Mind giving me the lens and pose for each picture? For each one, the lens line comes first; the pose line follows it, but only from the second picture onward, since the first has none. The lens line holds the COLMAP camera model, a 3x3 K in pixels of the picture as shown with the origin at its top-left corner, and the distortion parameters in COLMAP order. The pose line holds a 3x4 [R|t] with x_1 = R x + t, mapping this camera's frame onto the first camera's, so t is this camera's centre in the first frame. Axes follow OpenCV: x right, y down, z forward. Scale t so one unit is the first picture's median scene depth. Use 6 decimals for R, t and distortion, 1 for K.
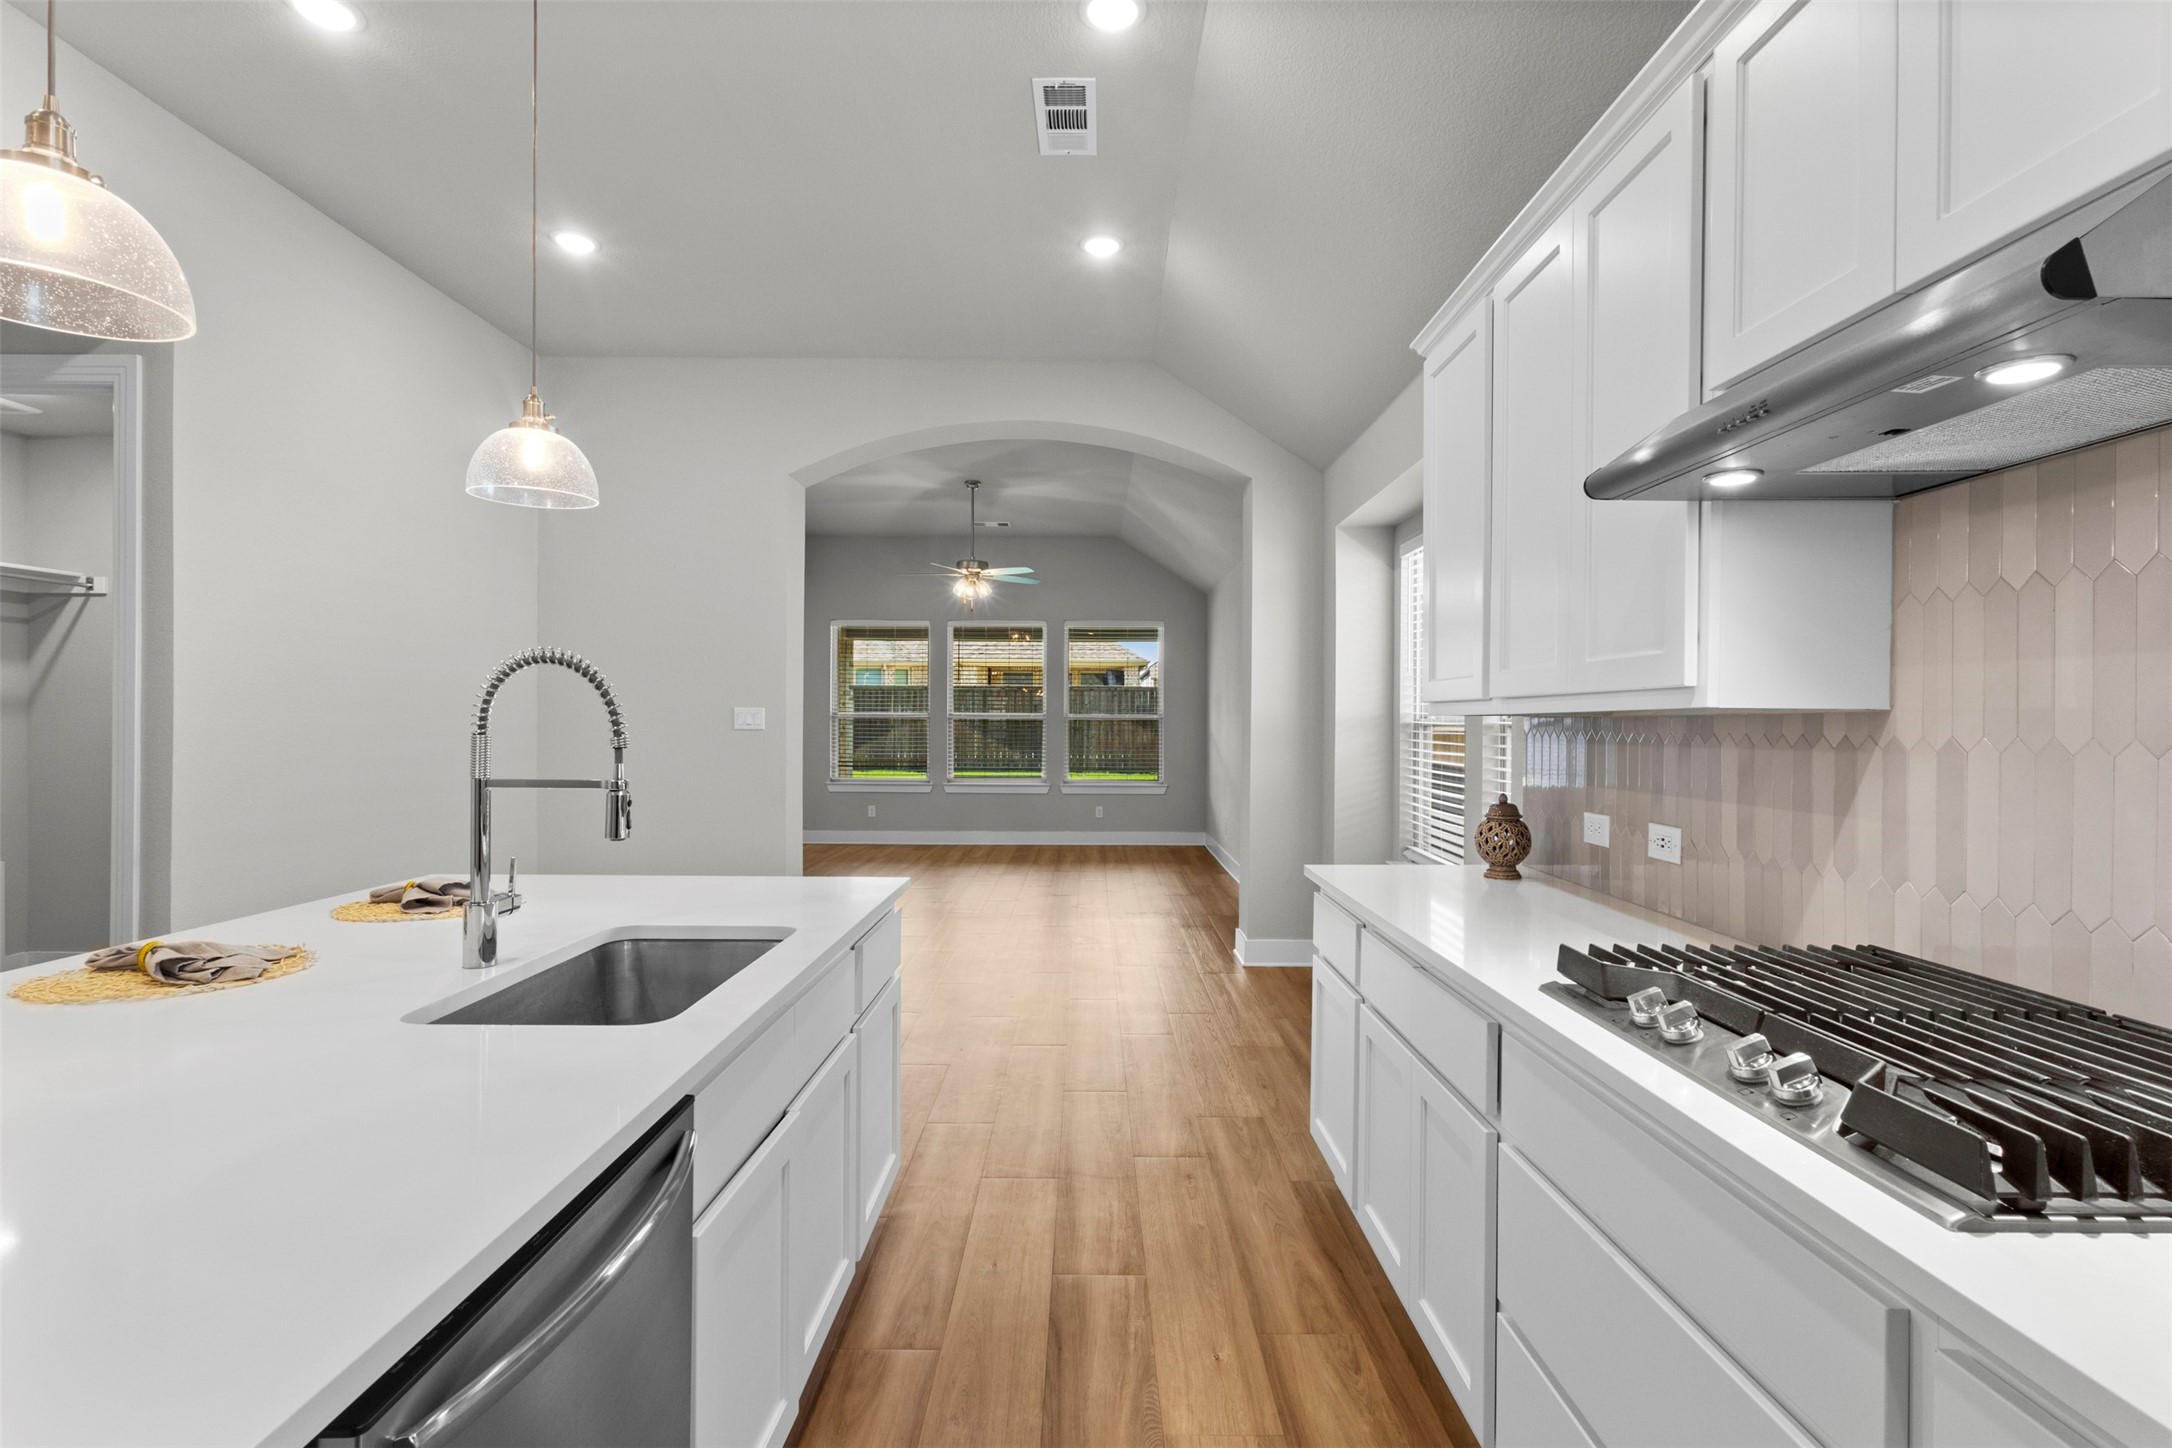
lens RADIAL K [[997.7, 0, 1083.1], [0, 997.7, 726.9], [0, 0, 1]] dist [0.000023, 0.000667]
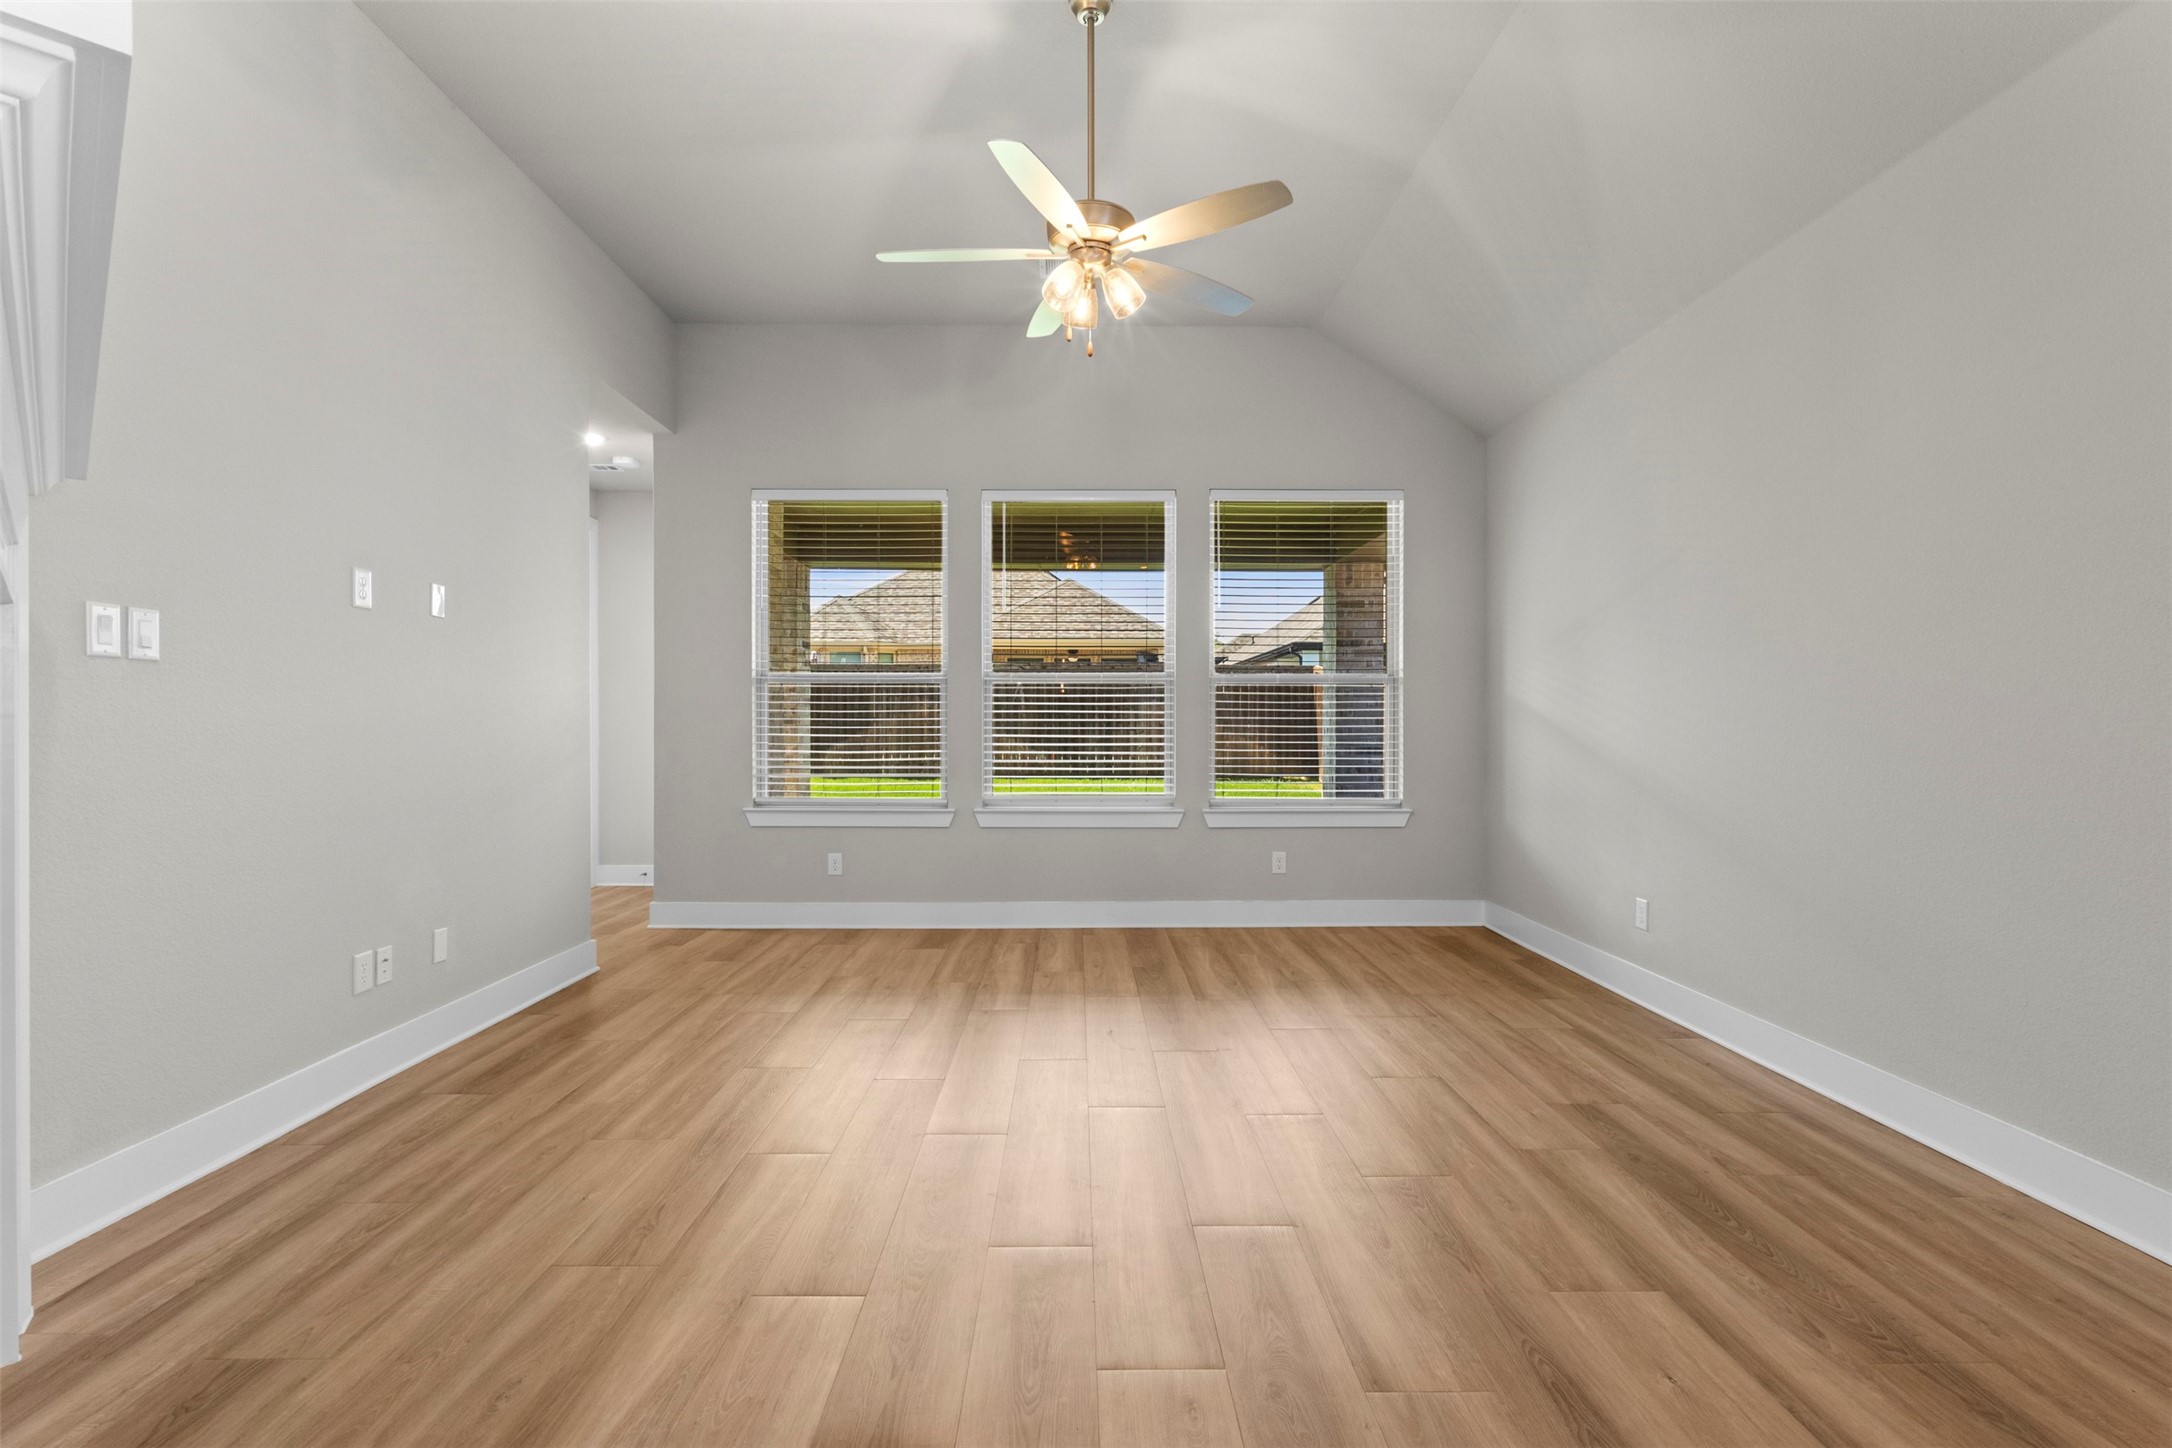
lens RADIAL K [[1007.3, 0, 1077.2], [0, 1007.3, 730.3], [0, 0, 1]] dist [-0.001055, -0.000279]
pose [[0.999941, -0.005055, 0.009563, -0.409704], [0.005043, 0.999986, 0.001315, 0.070364], [-0.009570, -0.001266, 0.999953, 2.145737]]
